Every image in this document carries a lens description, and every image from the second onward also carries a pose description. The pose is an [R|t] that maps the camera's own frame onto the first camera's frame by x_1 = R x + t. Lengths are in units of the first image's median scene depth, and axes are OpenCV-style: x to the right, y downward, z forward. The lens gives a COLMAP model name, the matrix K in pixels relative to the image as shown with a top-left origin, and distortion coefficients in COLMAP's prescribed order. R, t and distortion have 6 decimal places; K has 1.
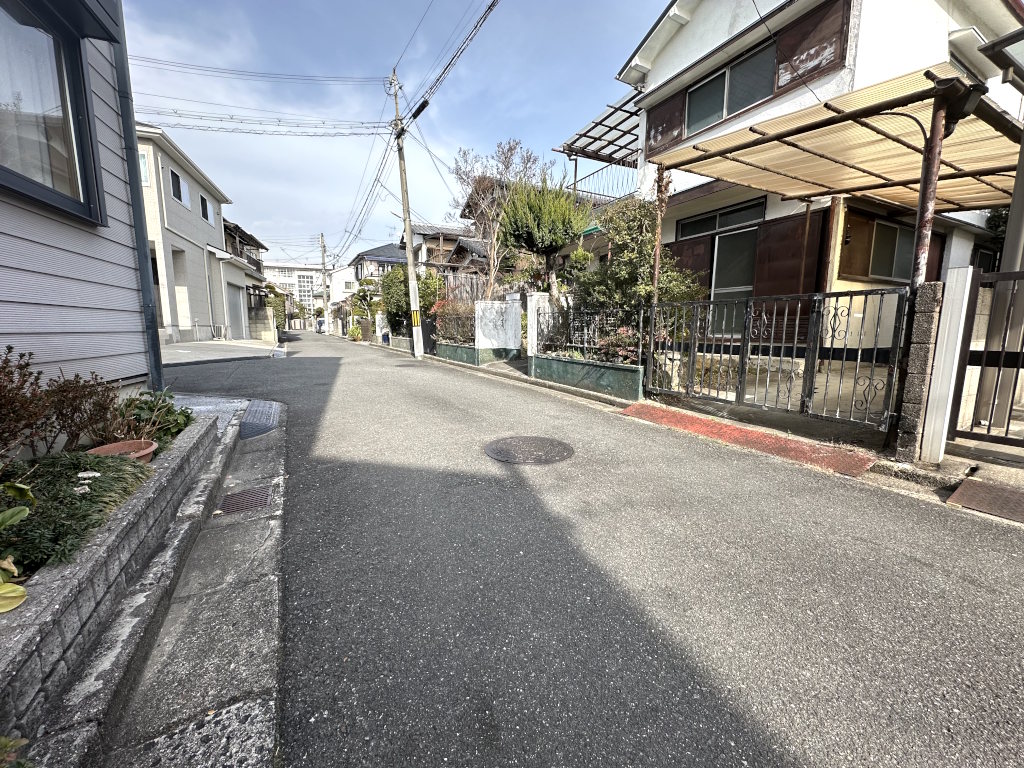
lens RADIAL K [[407.7, 0, 512.0], [0, 407.7, 384.0], [0, 0, 1]] dist [-0.004267, 0.000393]
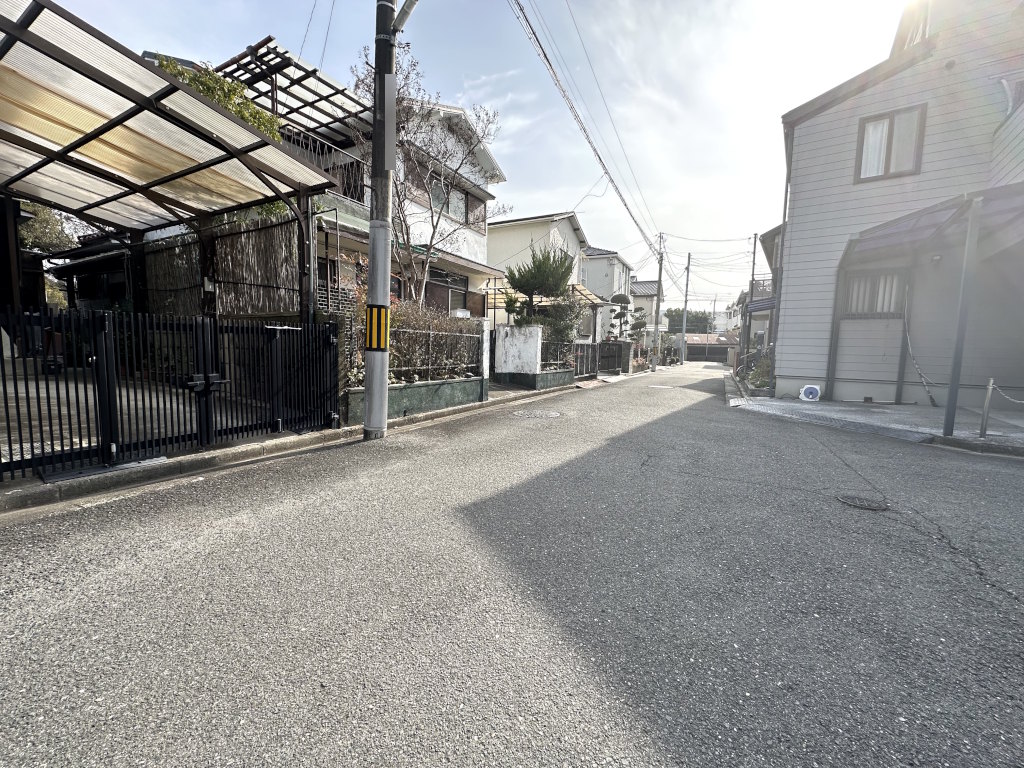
lens RADIAL K [[407.7, 0, 512.0], [0, 407.7, 384.0], [0, 0, 1]] dist [-0.004267, 0.000393]
pose [[-0.561462, -0.092084, 0.822363, -0.902330], [0.085795, 0.981956, 0.168530, -0.243758], [-0.823043, 0.165178, -0.543430, 1.653785]]
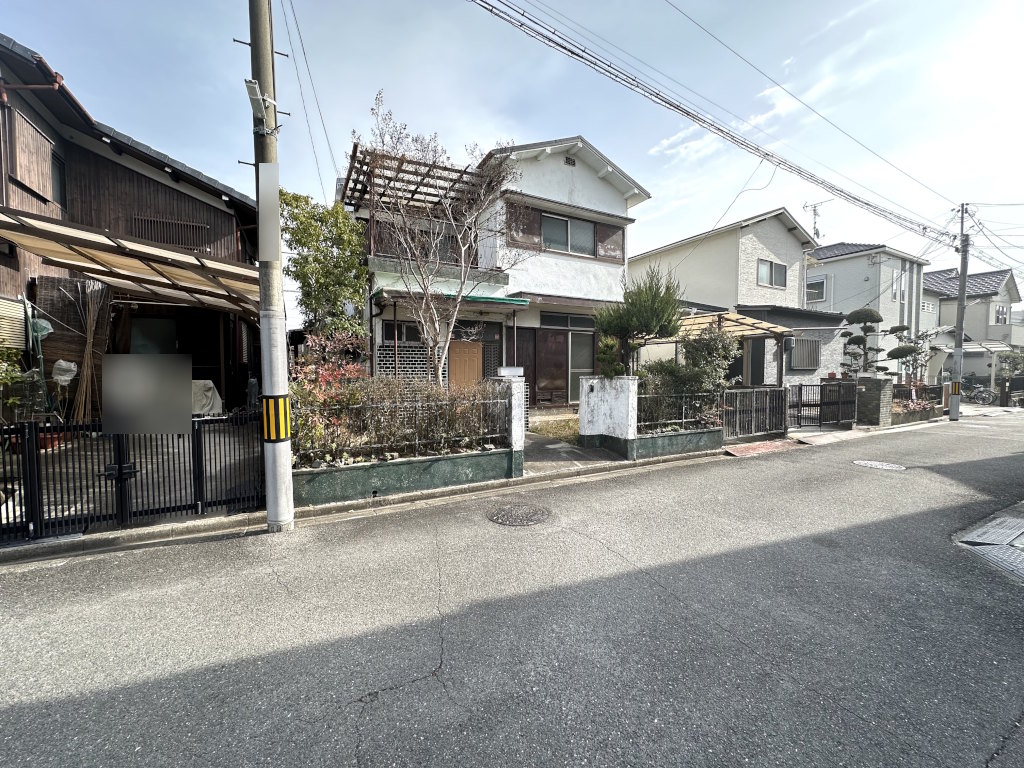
lens RADIAL K [[407.7, 0, 512.0], [0, 407.7, 384.0], [0, 0, 1]] dist [-0.004267, 0.000393]
pose [[-0.010801, -0.041620, 0.999075, -0.874682], [0.134599, 0.989980, 0.042696, -0.264795], [-0.990841, 0.134936, -0.005090, 1.192558]]
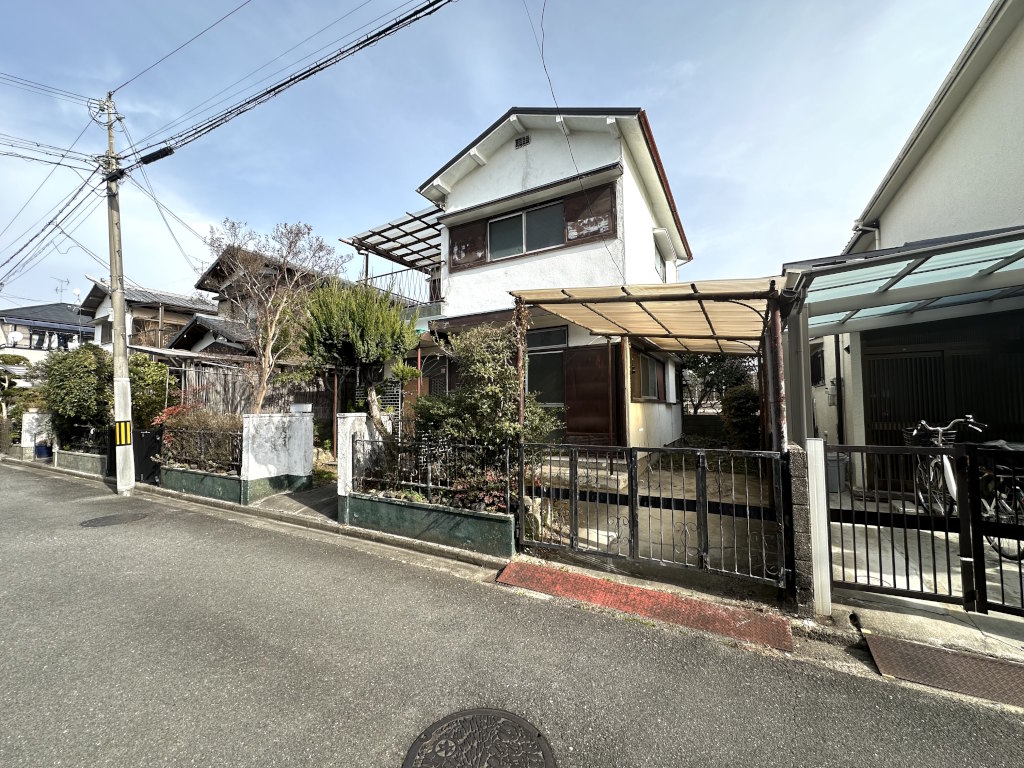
lens RADIAL K [[407.7, 0, 512.0], [0, 407.7, 384.0], [0, 0, 1]] dist [-0.004267, 0.000393]
pose [[0.839710, 0.016898, 0.542773, -0.098264], [0.087817, 0.982134, -0.166436, -0.110965], [-0.535888, 0.187422, 0.823223, 0.157682]]
